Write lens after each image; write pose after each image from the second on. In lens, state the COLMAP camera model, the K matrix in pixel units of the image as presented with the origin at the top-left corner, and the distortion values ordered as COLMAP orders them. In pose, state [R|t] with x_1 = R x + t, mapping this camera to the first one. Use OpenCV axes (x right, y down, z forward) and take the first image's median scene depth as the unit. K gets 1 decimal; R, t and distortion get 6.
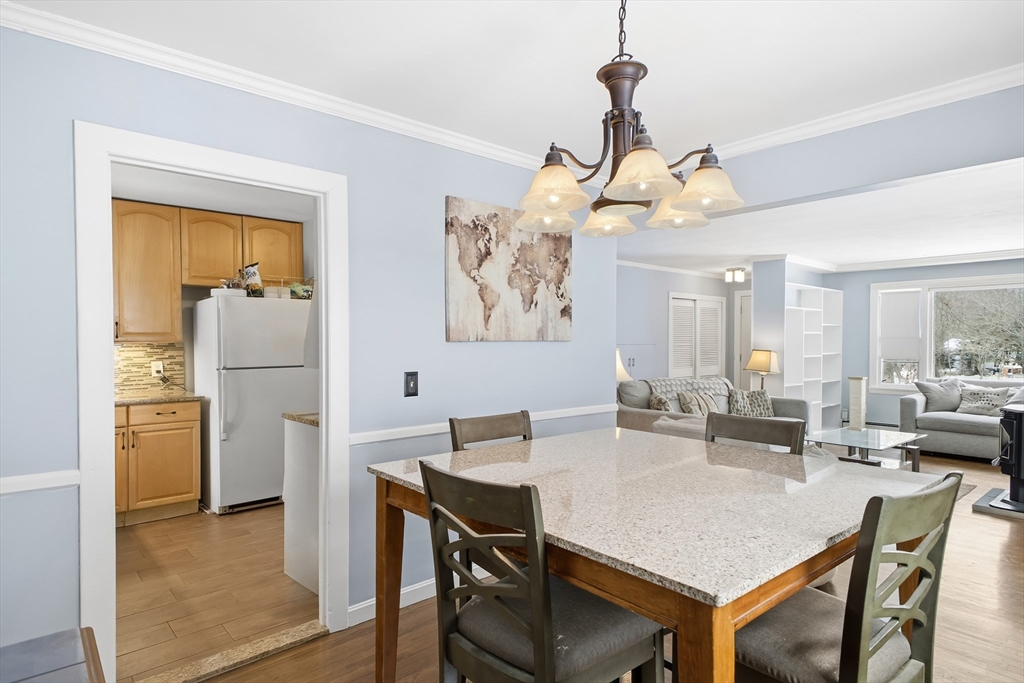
lens RADIAL K [[554.5, 0, 514.2], [0, 554.5, 351.2], [0, 0, 1]] dist [-0.000620, 0.000290]
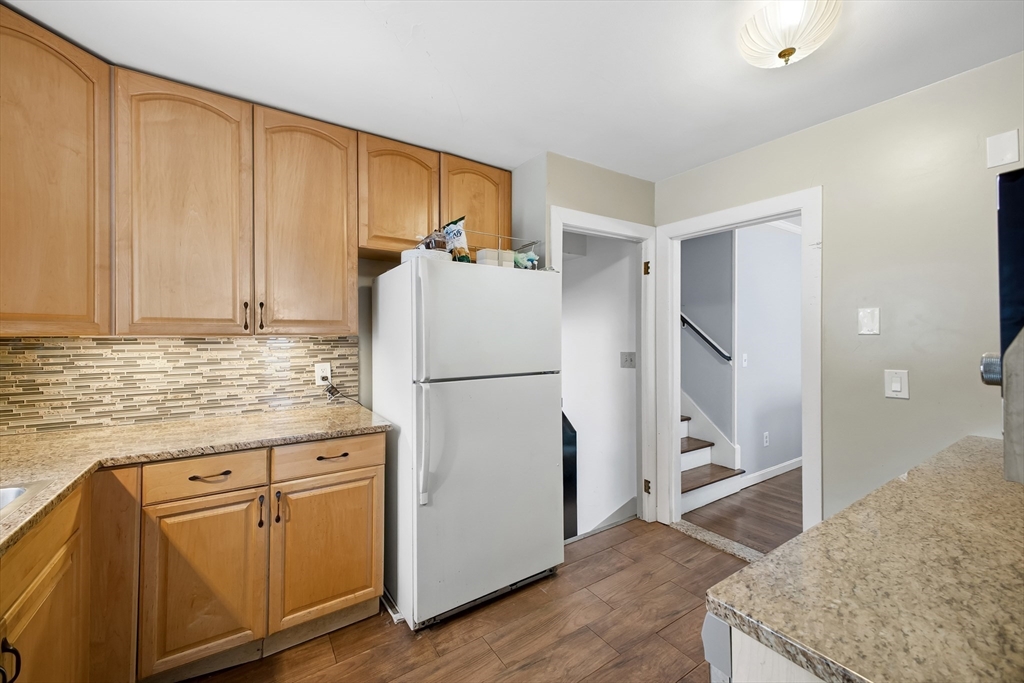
lens RADIAL K [[422.1, 0, 516.0], [0, 422.1, 333.7], [0, 0, 1]] dist [0.003736, -0.000080]
pose [[0.987095, 0.002754, -0.160113, -0.331698], [-0.006300, 0.999746, -0.021644, -0.008602], [0.160013, 0.022374, 0.986861, 0.532730]]
